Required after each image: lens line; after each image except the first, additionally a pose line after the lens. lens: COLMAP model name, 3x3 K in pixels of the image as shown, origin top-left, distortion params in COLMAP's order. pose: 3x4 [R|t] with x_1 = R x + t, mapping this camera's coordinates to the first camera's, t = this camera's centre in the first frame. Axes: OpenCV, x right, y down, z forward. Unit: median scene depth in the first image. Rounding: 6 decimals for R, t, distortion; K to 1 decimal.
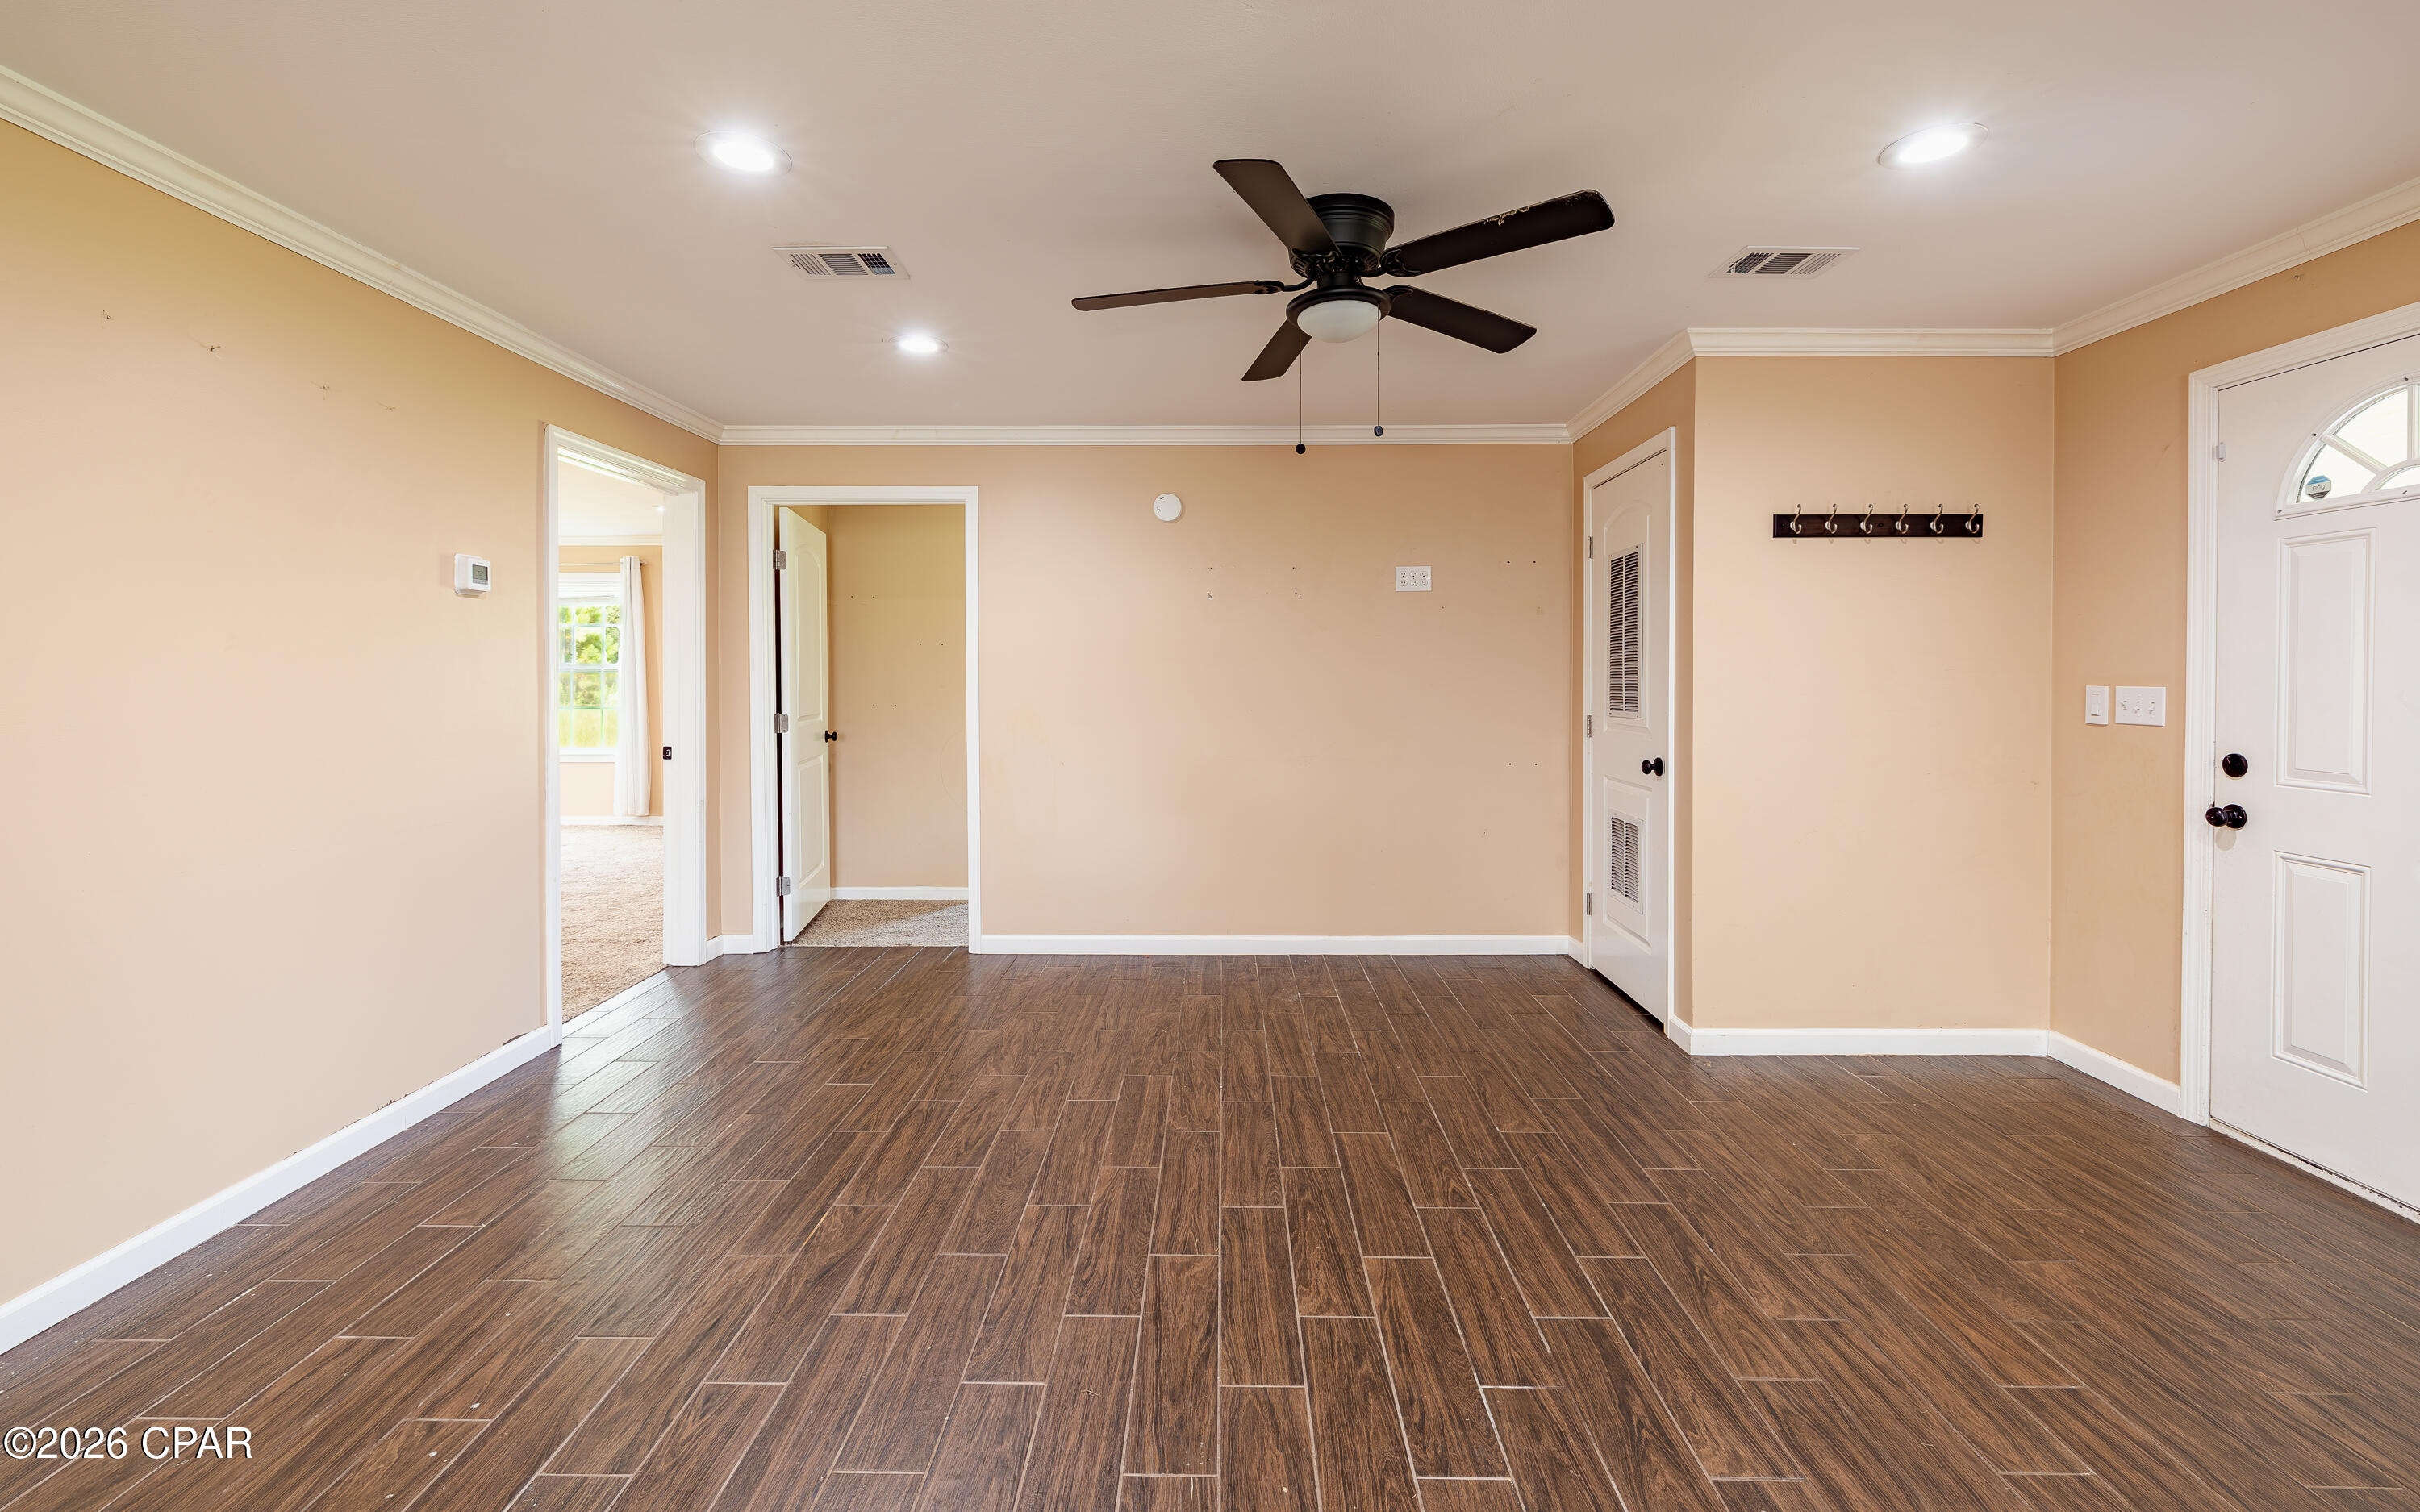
lens RADIAL K [[1019.8, 0, 1199.9], [0, 1019.8, 691.5], [0, 0, 1]] dist [0.001084, 0.000373]
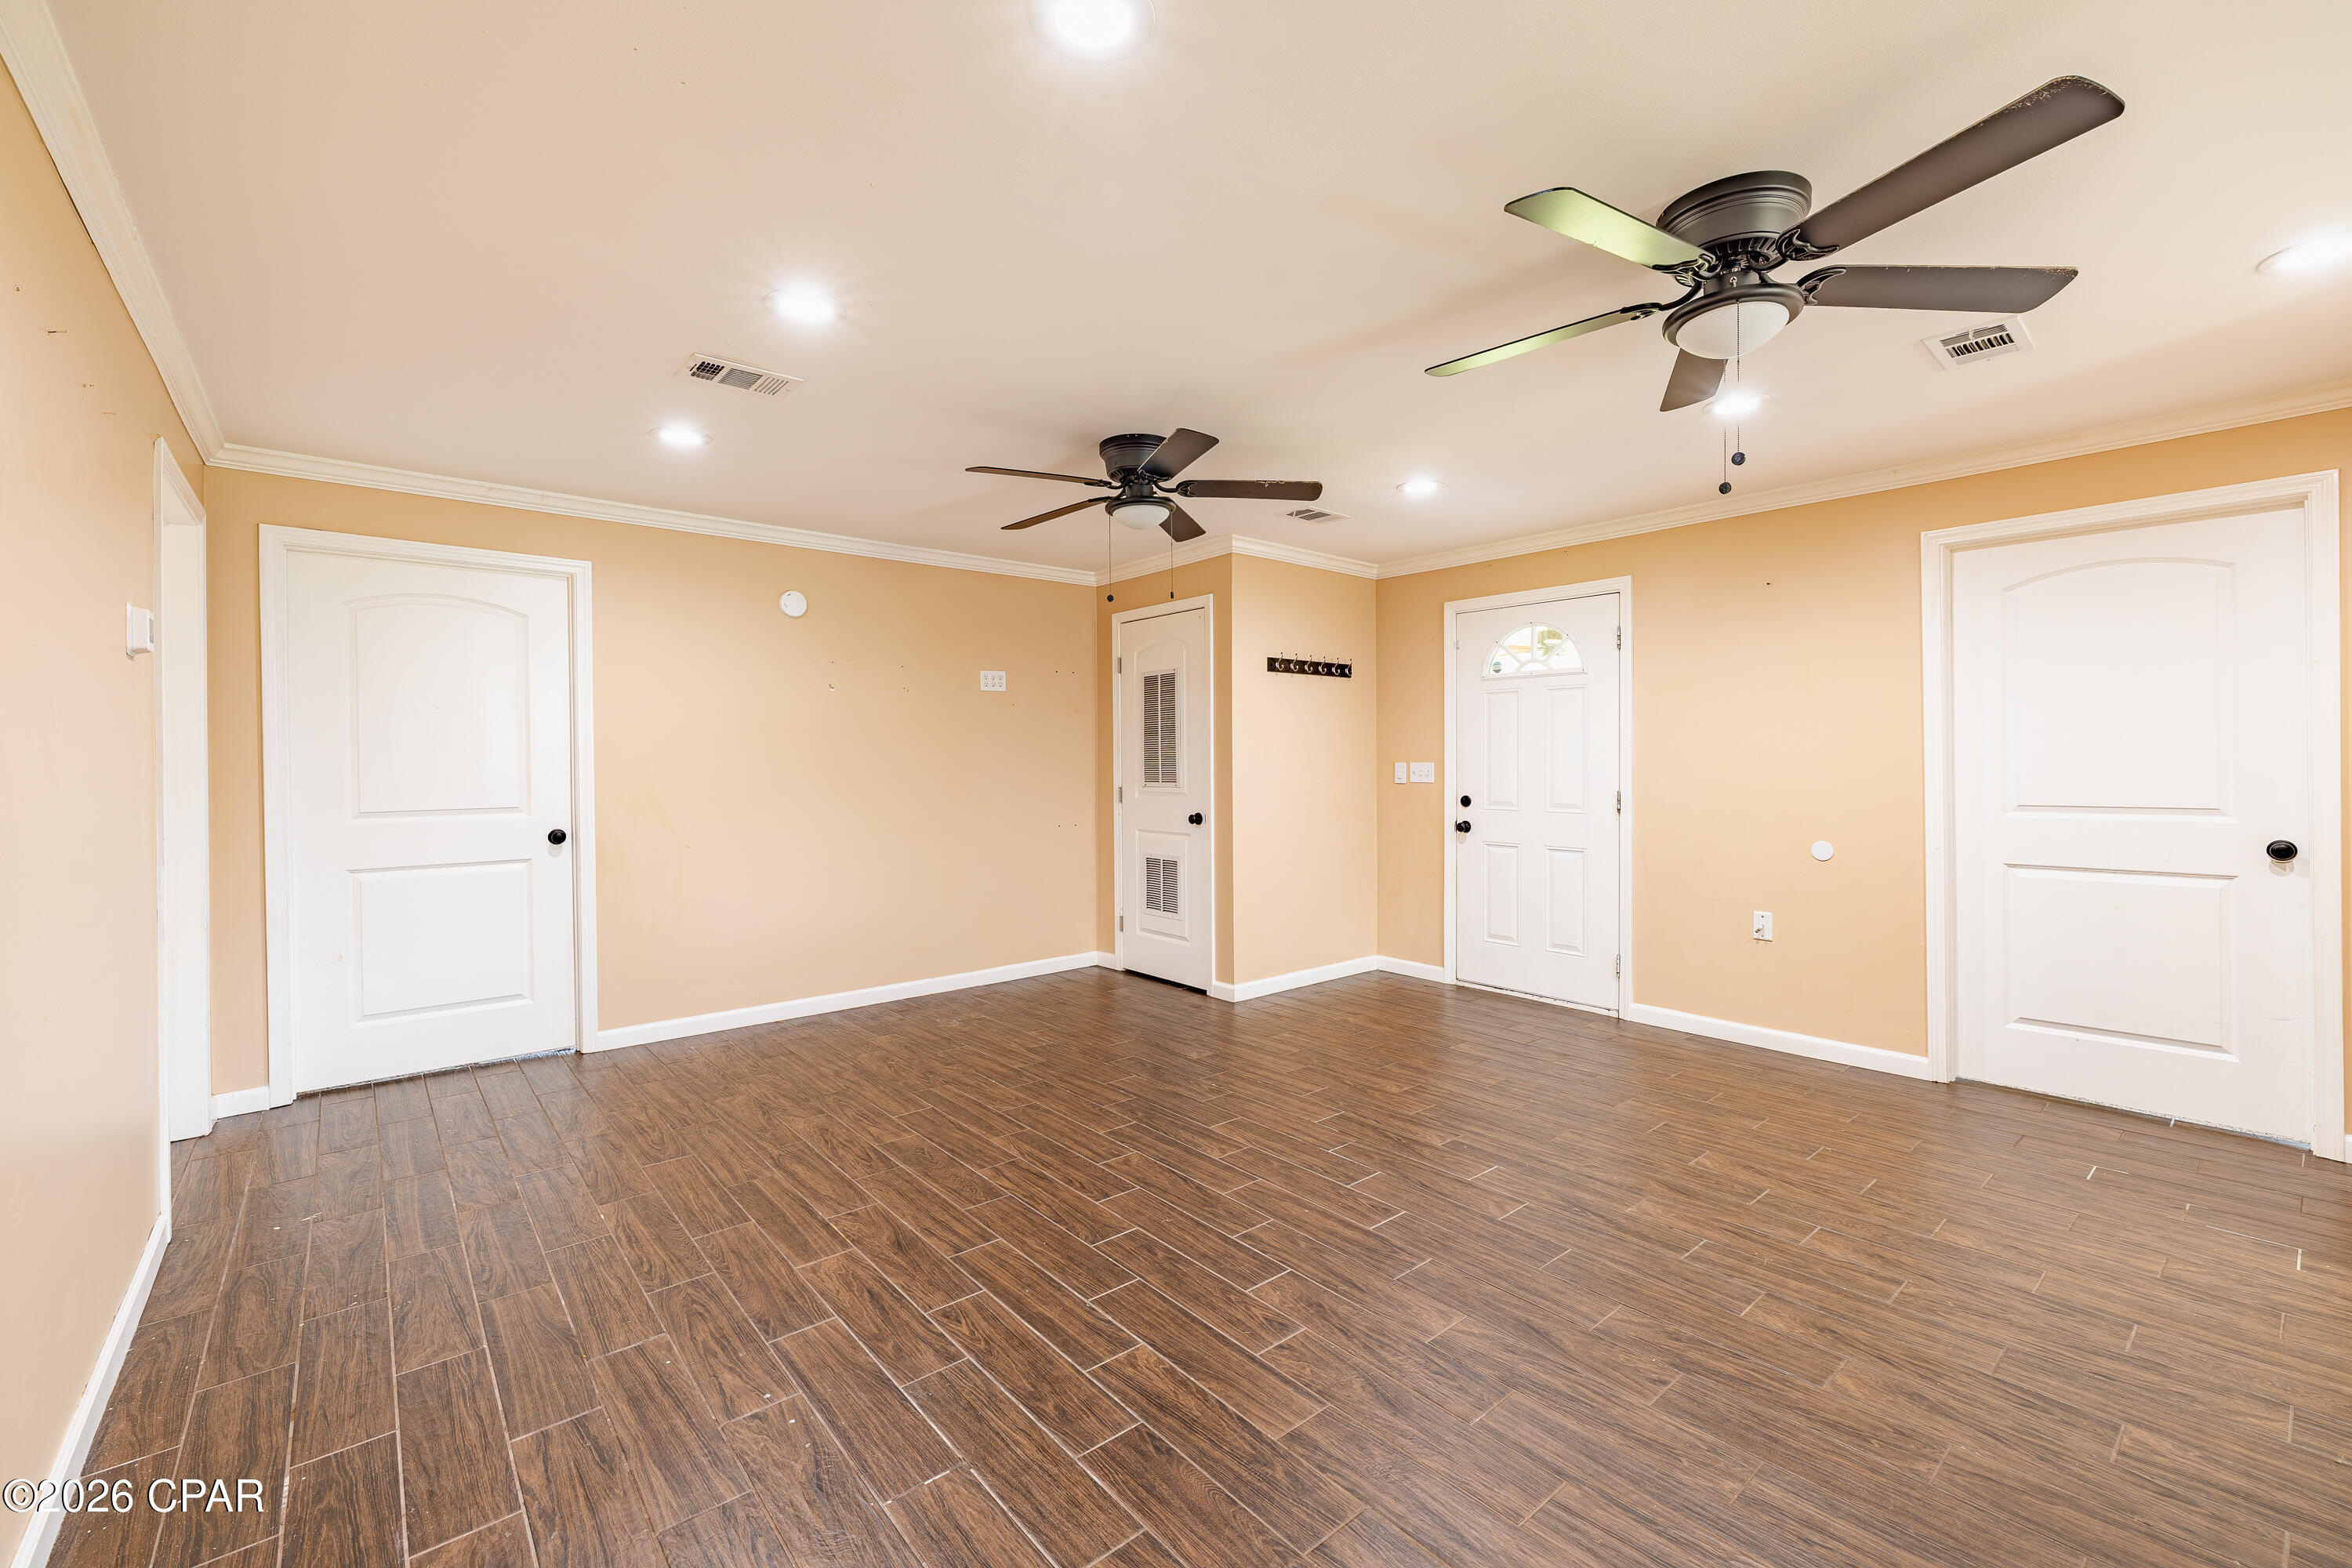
lens RADIAL K [[987.2, 0, 1178.9], [0, 987.2, 771.3], [0, 0, 1]] dist [-0.000291, 0.000369]
pose [[0.751817, -0.011082, 0.659279, -0.574619], [0.014479, 0.999895, 0.000295, 0.003901], [-0.659213, 0.009324, 0.751899, -0.075403]]
